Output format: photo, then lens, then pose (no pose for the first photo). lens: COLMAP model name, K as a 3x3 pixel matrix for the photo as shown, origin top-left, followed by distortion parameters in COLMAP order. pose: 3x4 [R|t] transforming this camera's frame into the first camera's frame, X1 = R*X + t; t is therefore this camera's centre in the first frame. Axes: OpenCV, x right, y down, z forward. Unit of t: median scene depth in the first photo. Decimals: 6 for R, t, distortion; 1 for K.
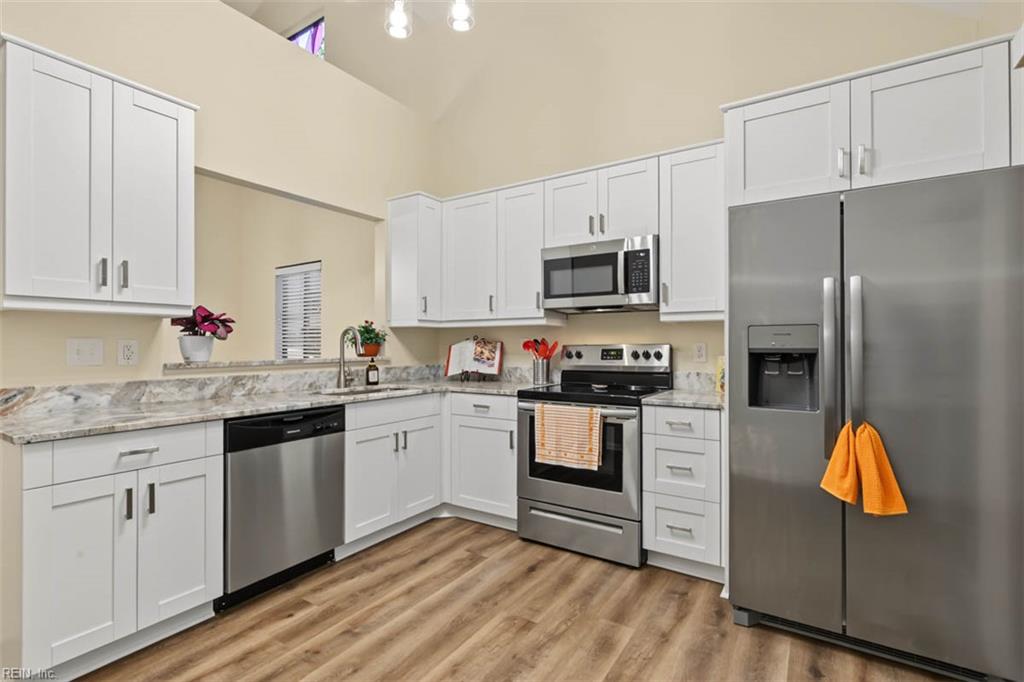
lens RADIAL K [[476.6, 0, 512.0], [0, 476.6, 341.0], [0, 0, 1]] dist [-0.001726, 0.000041]
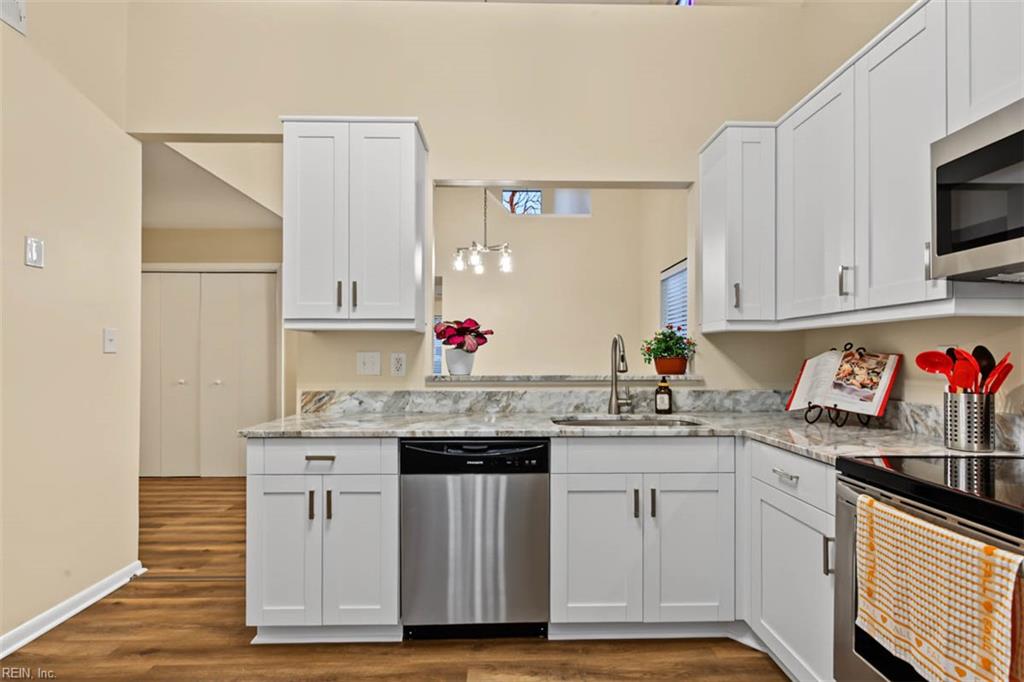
lens RADIAL K [[497.2, 0, 512.2], [0, 497.2, 352.9], [0, 0, 1]] dist [-0.003903, 0.000076]
pose [[0.565501, -0.003474, -0.824740, 0.243418], [0.003884, 0.999991, -0.001549, -0.000148], [0.824739, -0.002327, 0.565509, 0.464637]]
